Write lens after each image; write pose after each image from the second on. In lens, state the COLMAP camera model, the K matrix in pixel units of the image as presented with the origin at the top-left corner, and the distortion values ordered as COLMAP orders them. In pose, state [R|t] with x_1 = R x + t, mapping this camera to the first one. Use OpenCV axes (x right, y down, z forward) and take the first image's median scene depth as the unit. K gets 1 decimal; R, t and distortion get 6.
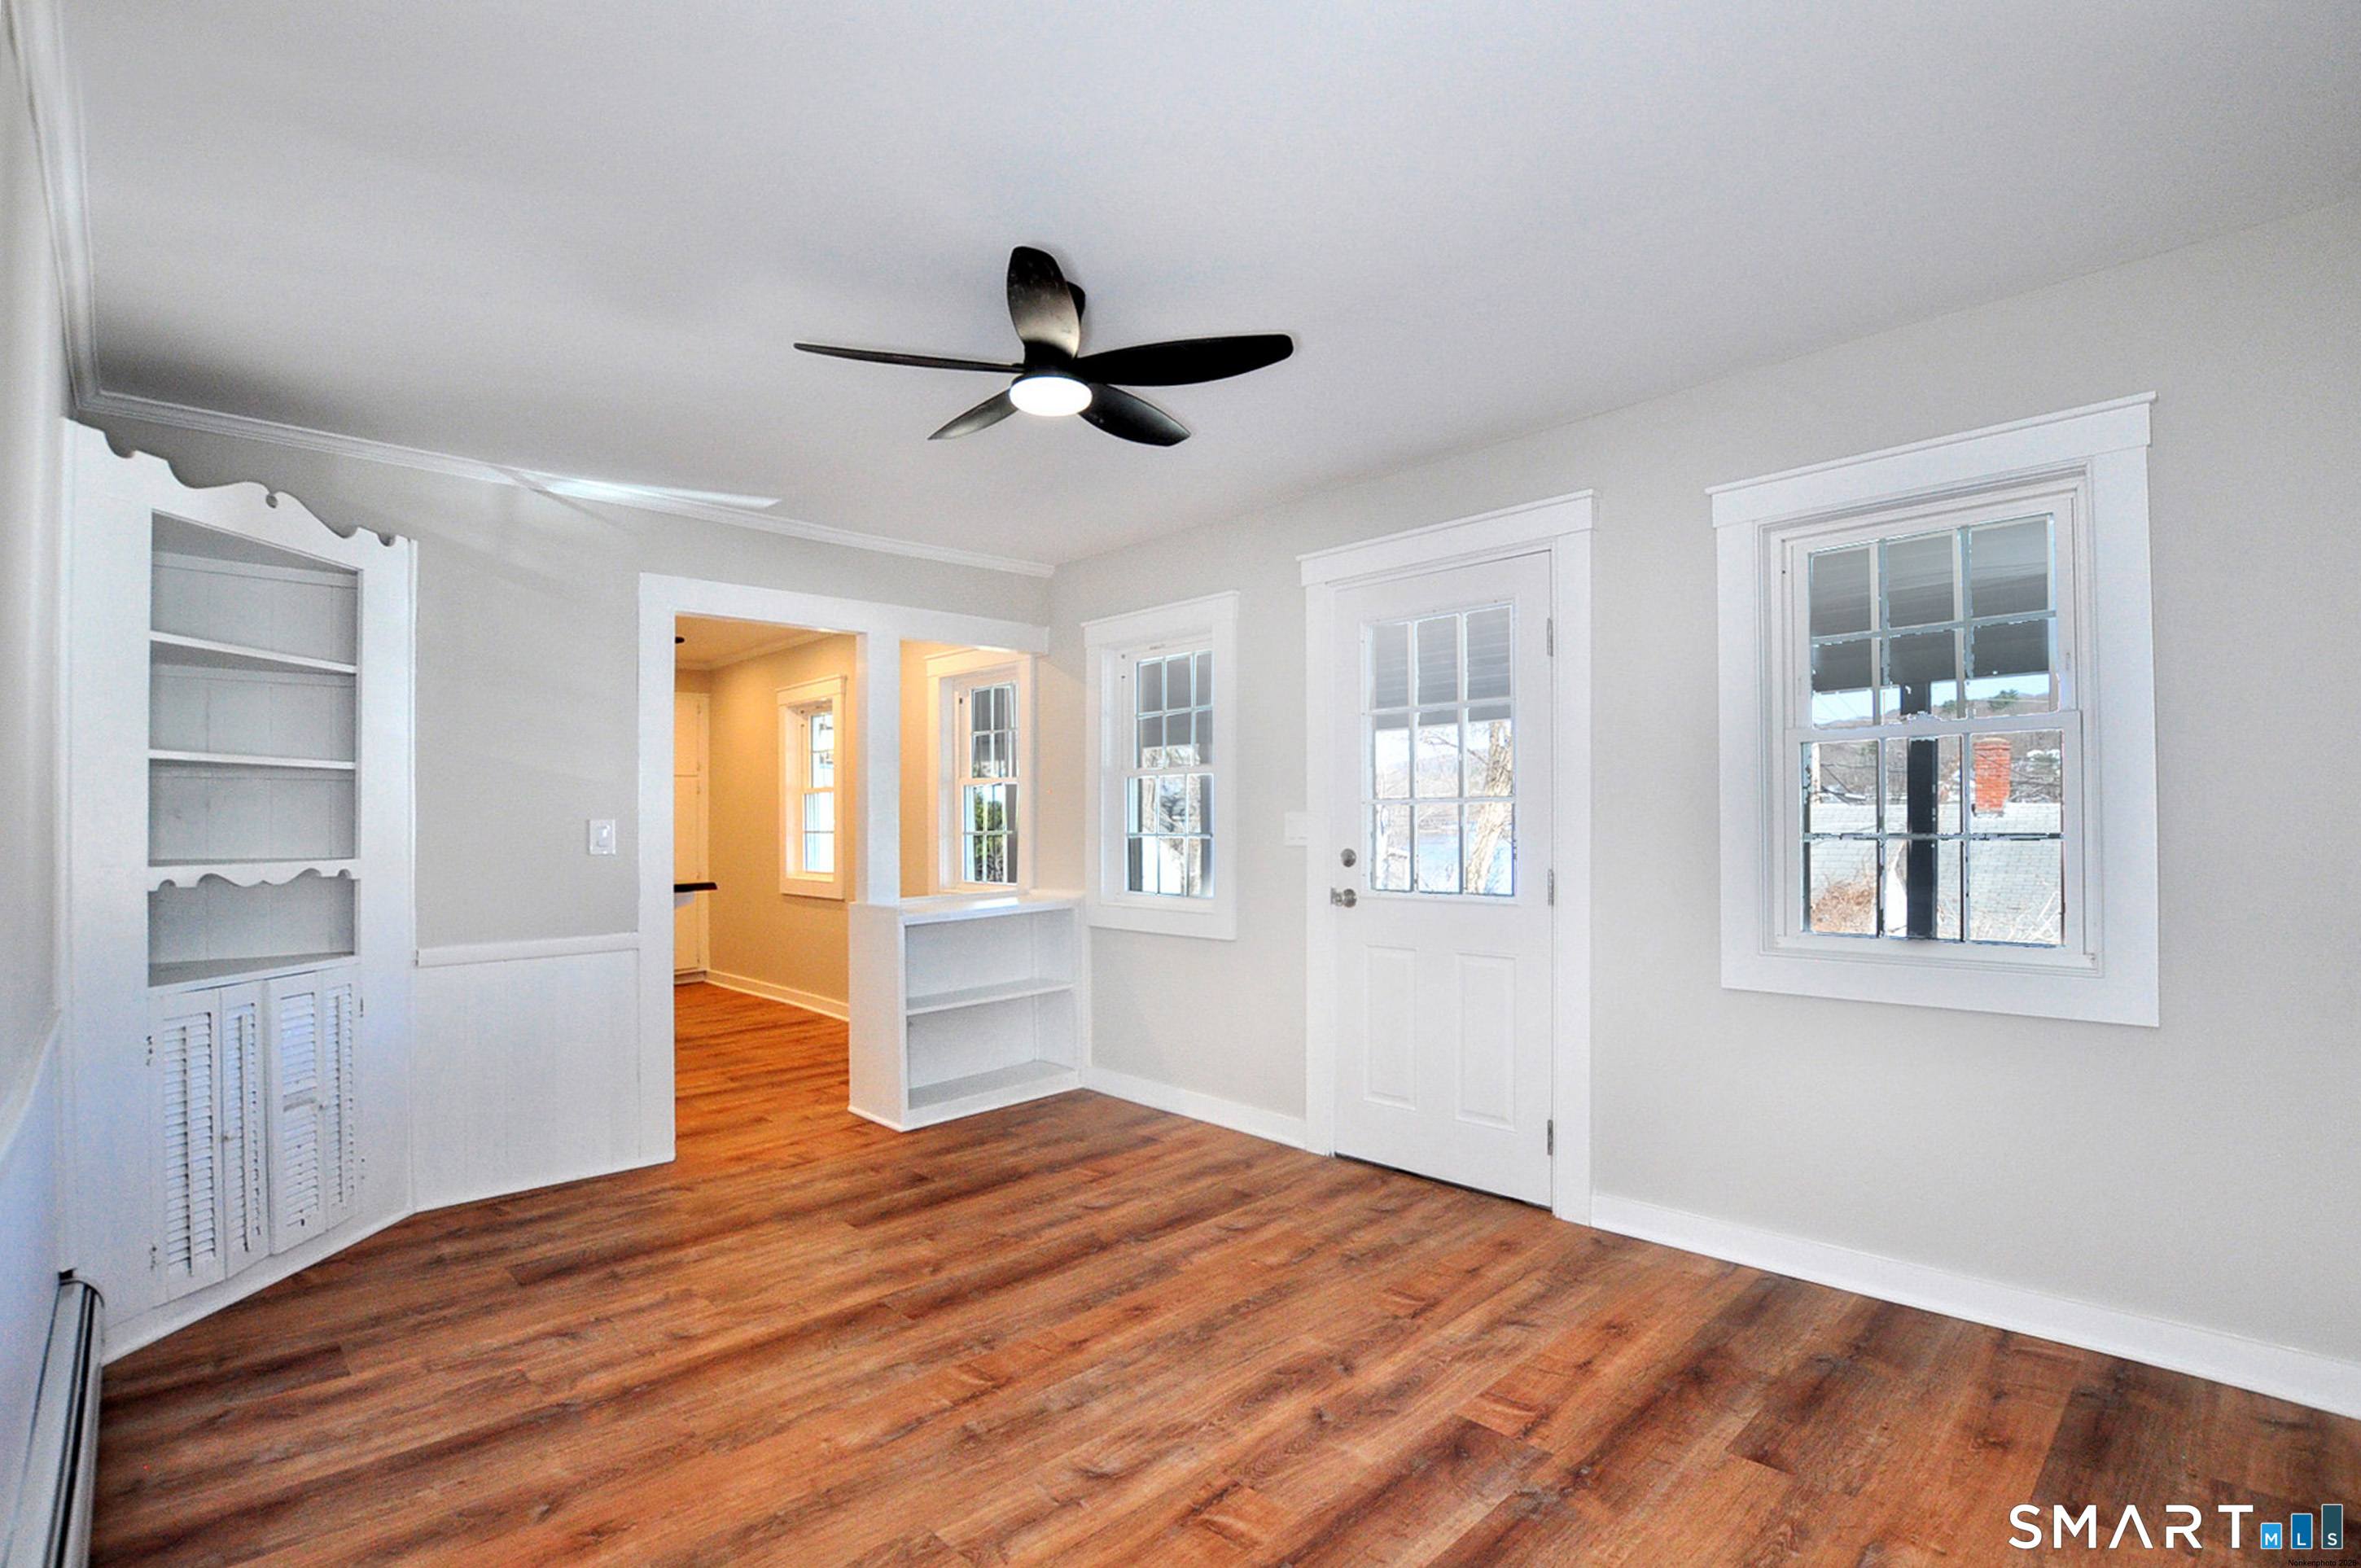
lens RADIAL K [[1052.5, 0, 1180.5], [0, 1052.5, 784.0], [0, 0, 1]] dist [-0.032246, 0.001018]
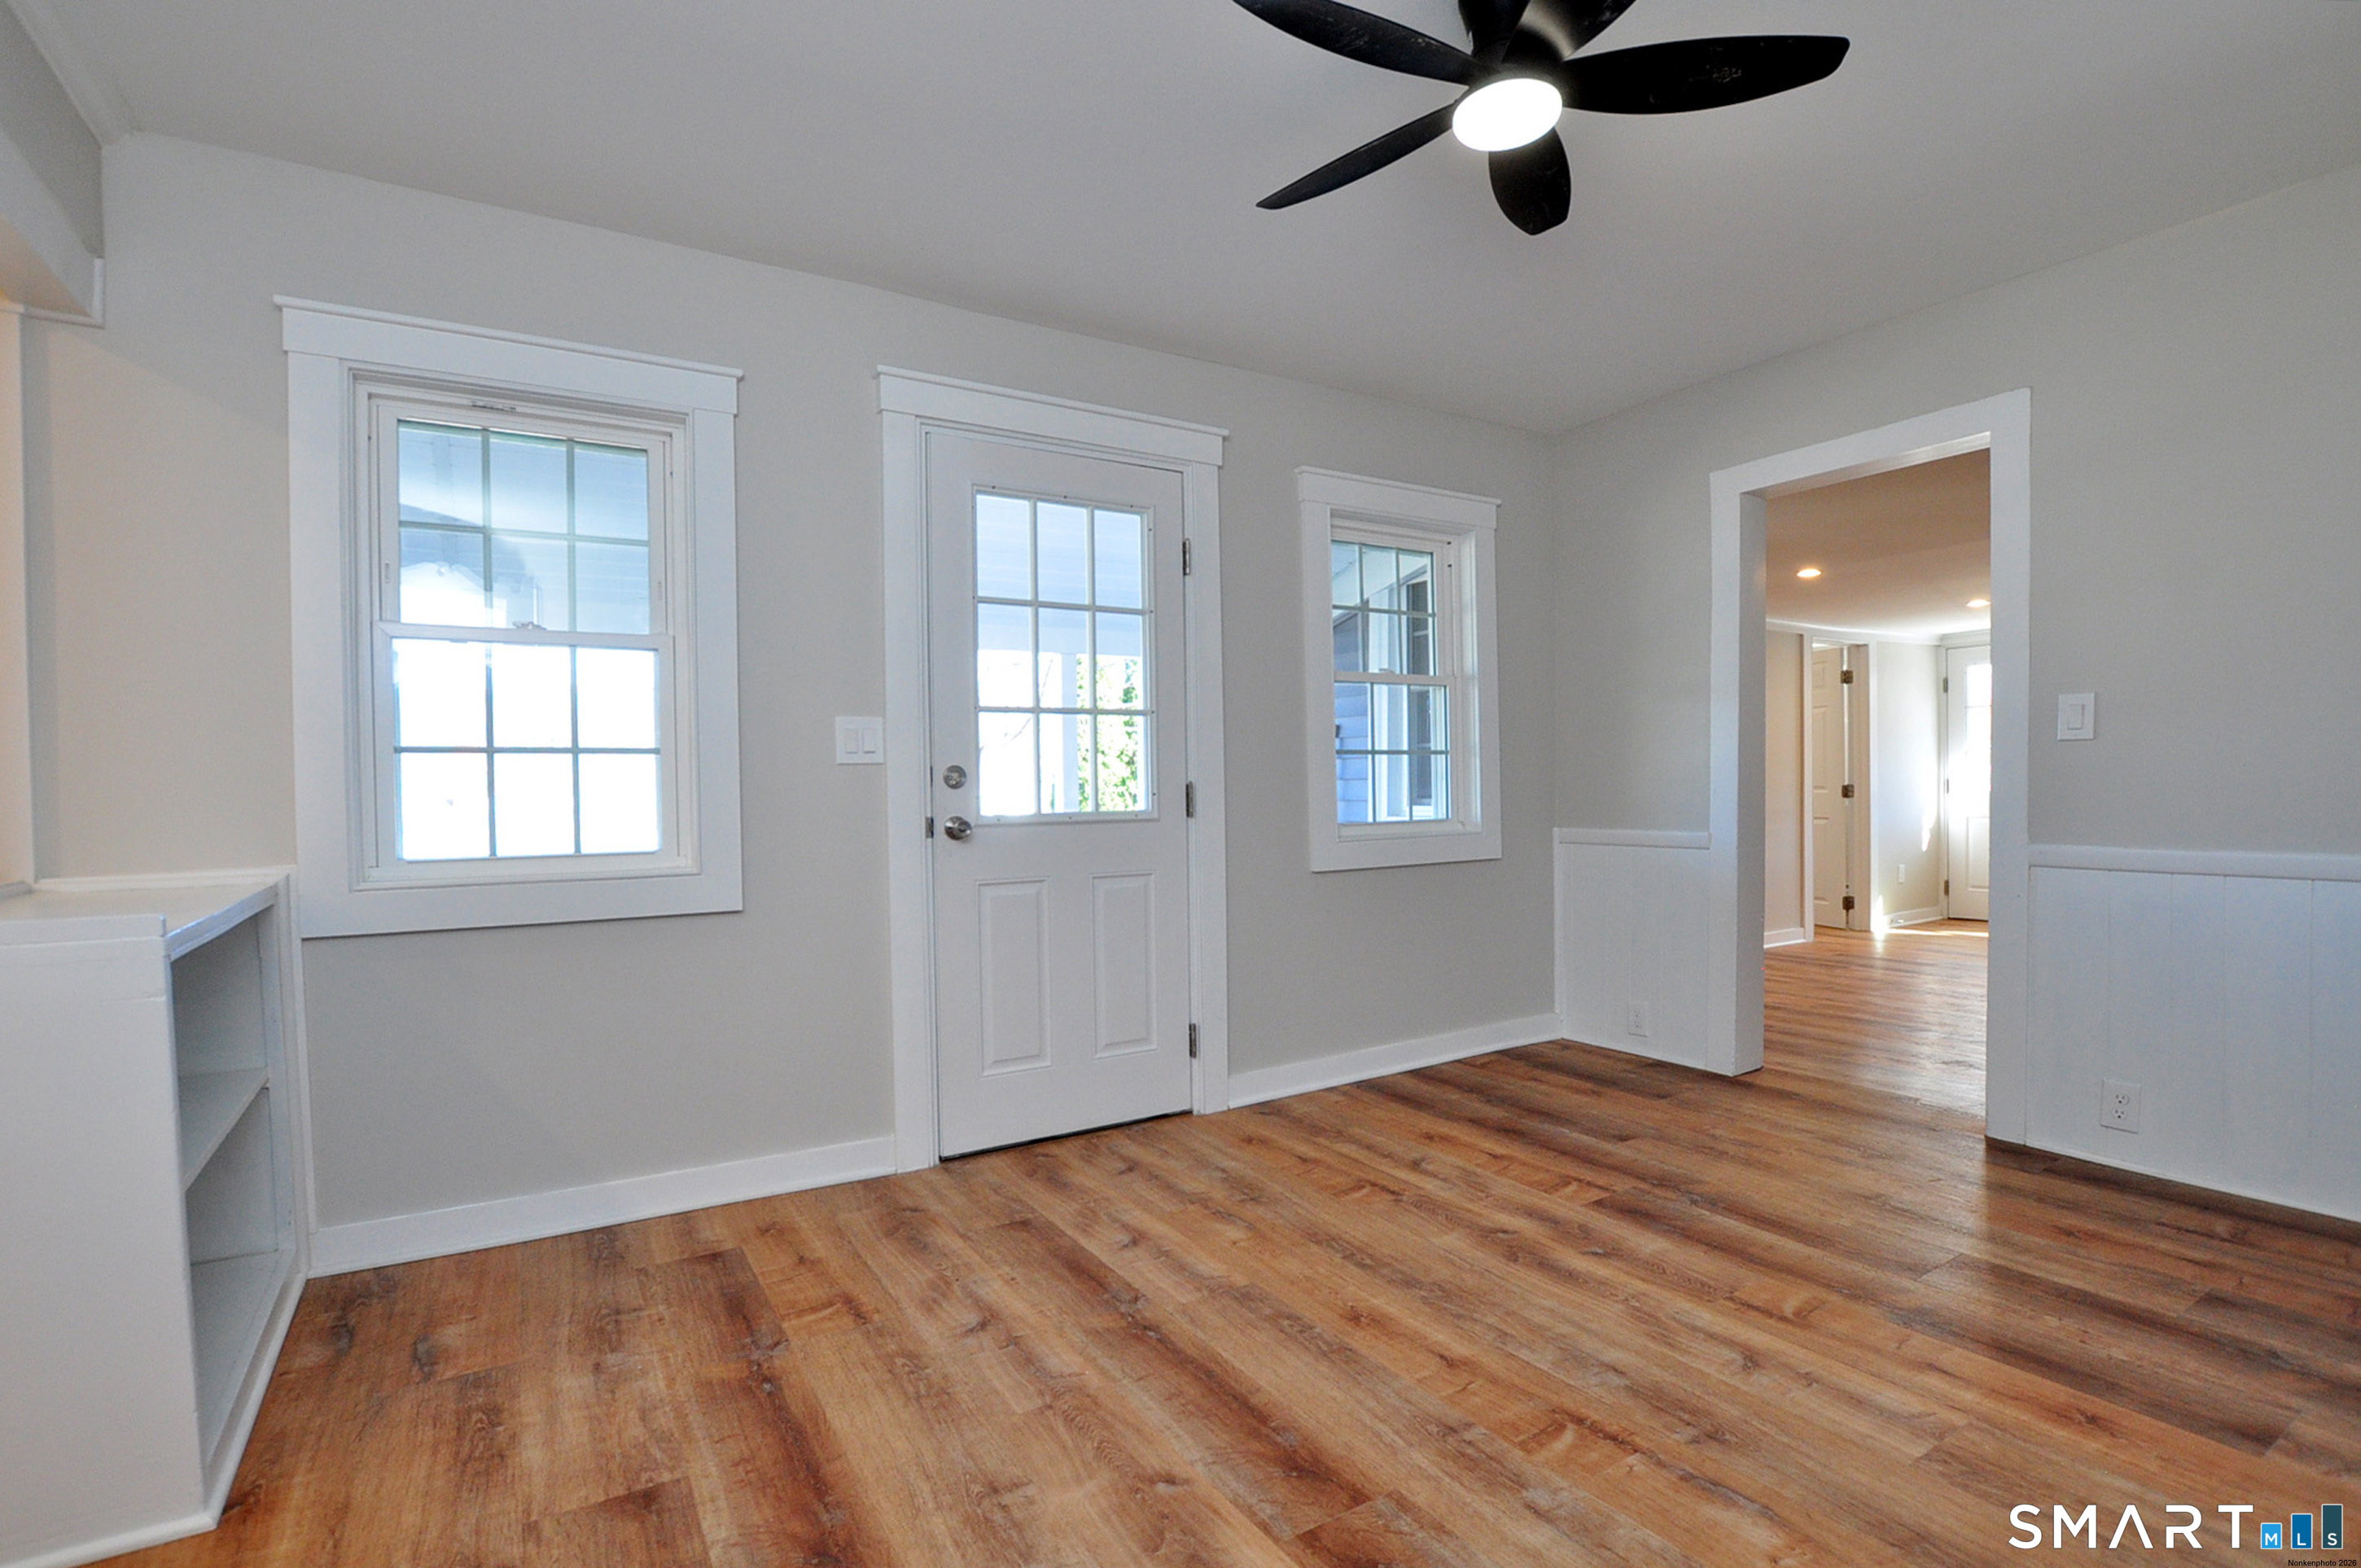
lens RADIAL K [[1094.4, 0, 1133.6], [0, 1094.4, 790.0], [0, 0, 1]] dist [-0.032296, 0.001138]
pose [[0.246235, 0.006942, 0.969185, -0.898529], [-0.020953, 0.999779, -0.001838, 0.117508], [-0.968984, -0.019854, 0.246326, 1.002431]]
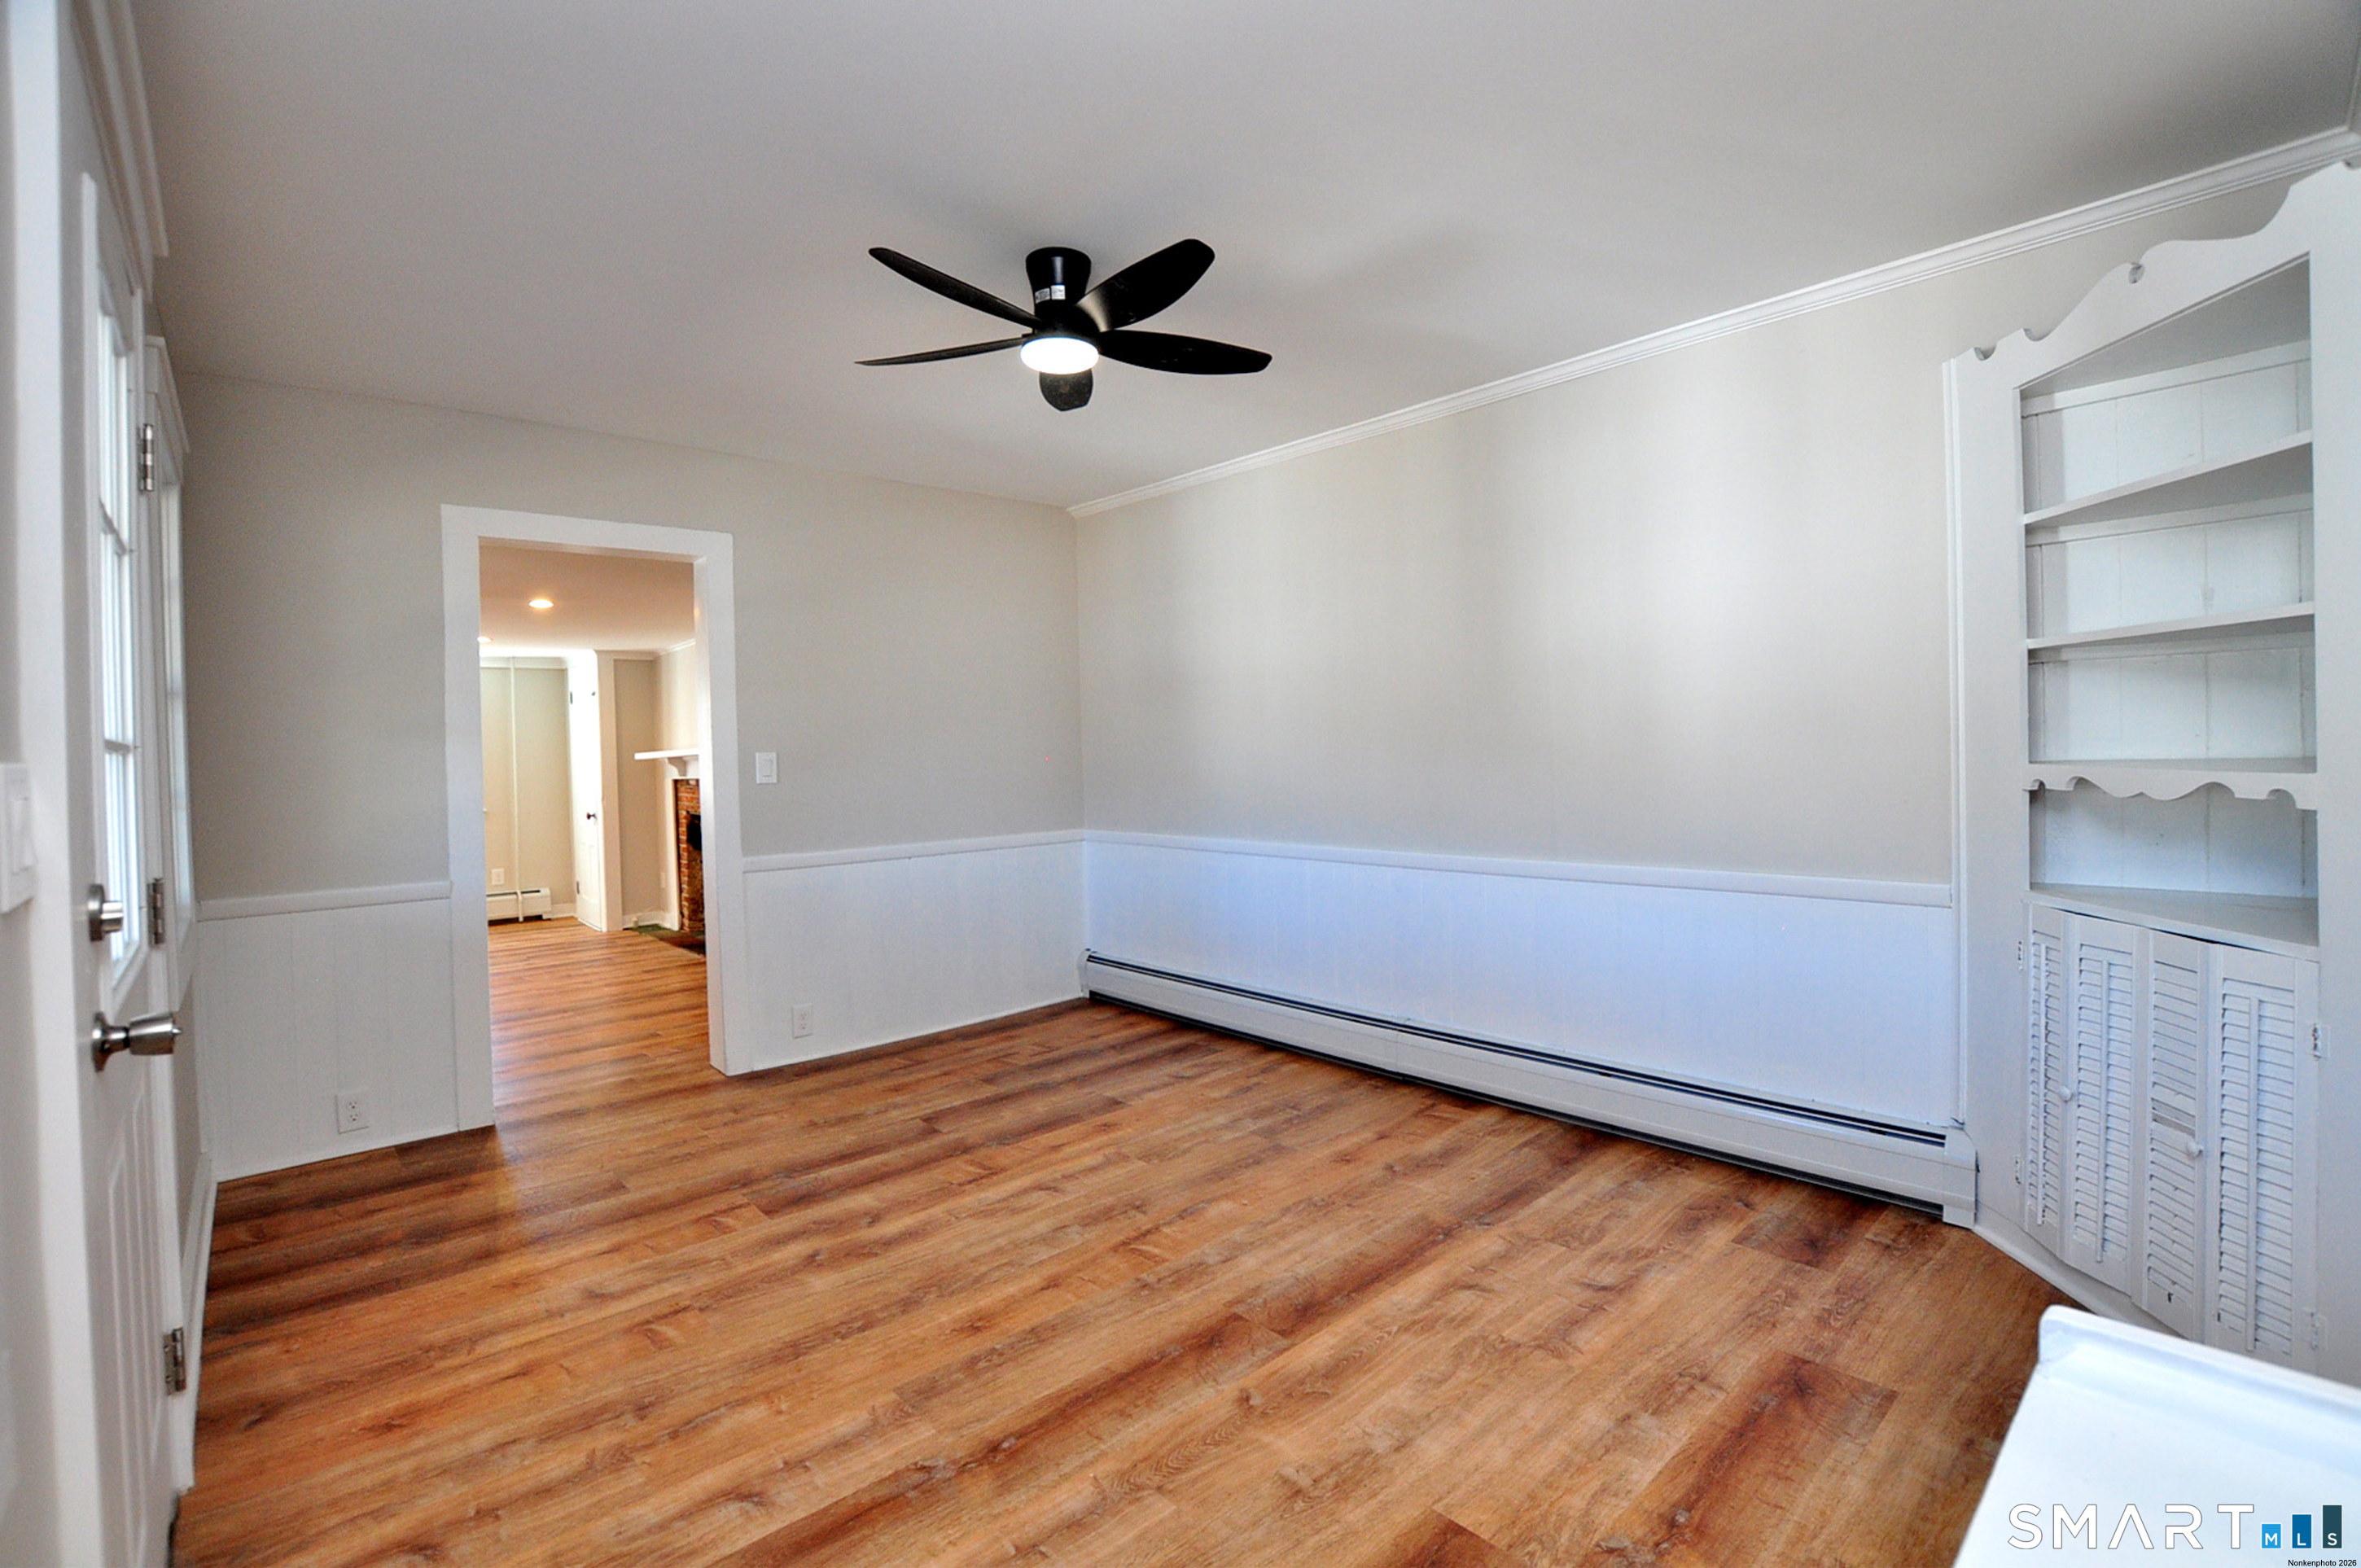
lens RADIAL K [[1052.5, 0, 1180.5], [0, 1052.5, 784.0], [0, 0, 1]] dist [-0.032246, 0.001018]
pose [[-0.998720, 0.037939, 0.033448, -0.261401], [0.037962, 0.999279, 0.000070, 0.066909], [-0.033422, 0.001339, -0.999440, 1.908711]]
